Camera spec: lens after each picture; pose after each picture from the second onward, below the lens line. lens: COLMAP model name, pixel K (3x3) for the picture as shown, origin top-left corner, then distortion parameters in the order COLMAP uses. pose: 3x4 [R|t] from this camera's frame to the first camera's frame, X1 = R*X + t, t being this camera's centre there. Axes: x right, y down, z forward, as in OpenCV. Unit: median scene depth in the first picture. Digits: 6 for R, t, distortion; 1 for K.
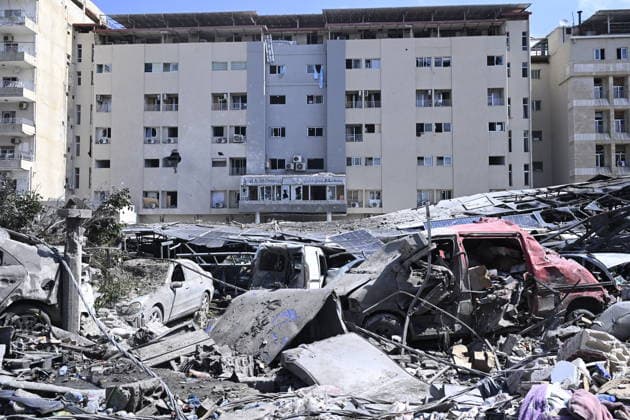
lens RADIAL K [[528.1, 0, 315.0], [0, 528.1, 210.0], [0, 0, 1]] dist [-0.002784, -0.006229]
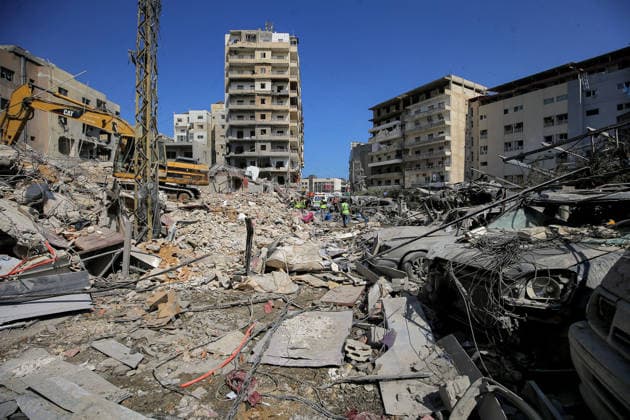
lens RADIAL K [[286.3, 0, 326.2], [0, 286.3, 207.3], [0, 0, 1]] dist [-0.047063, 0.009539]
pose [[0.560231, 0.019750, -0.828101, 0.177448], [0.047087, 0.997340, 0.055642, -0.008746], [0.826997, -0.070165, 0.557811, -0.145864]]
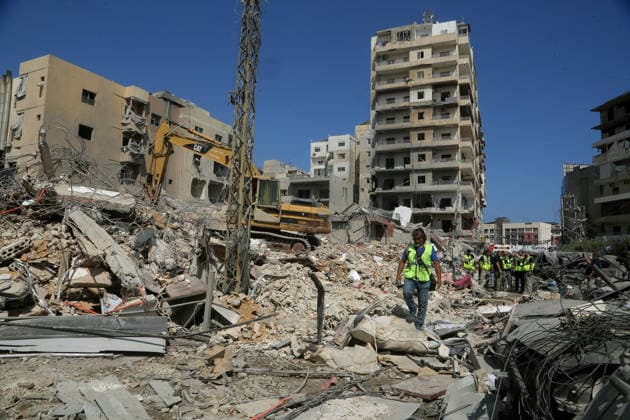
lens RADIAL K [[417.8, 0, 316.4], [0, 417.8, 218.7], [0, 0, 1]] dist [-0.133750, 0.074570]
pose [[0.116702, -0.076467, -0.990219, 0.194395], [0.025737, 0.996930, -0.073952, -0.008030], [0.992833, -0.016855, 0.118312, -0.132636]]
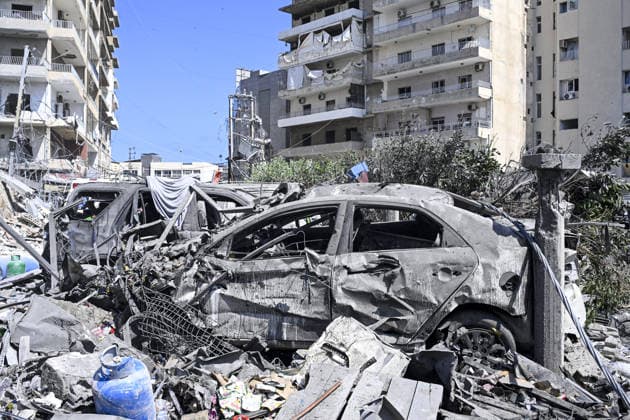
lens RADIAL K [[616.0, 0, 315.0], [0, 616.0, 210.0], [0, 0, 1]] dist [0.001506, -0.012579]
pose [[0.717277, 0.003331, -0.696780, -0.020128], [0.027128, 0.999097, 0.032702, 0.003500], [0.696260, -0.042359, 0.716539, 0.039282]]
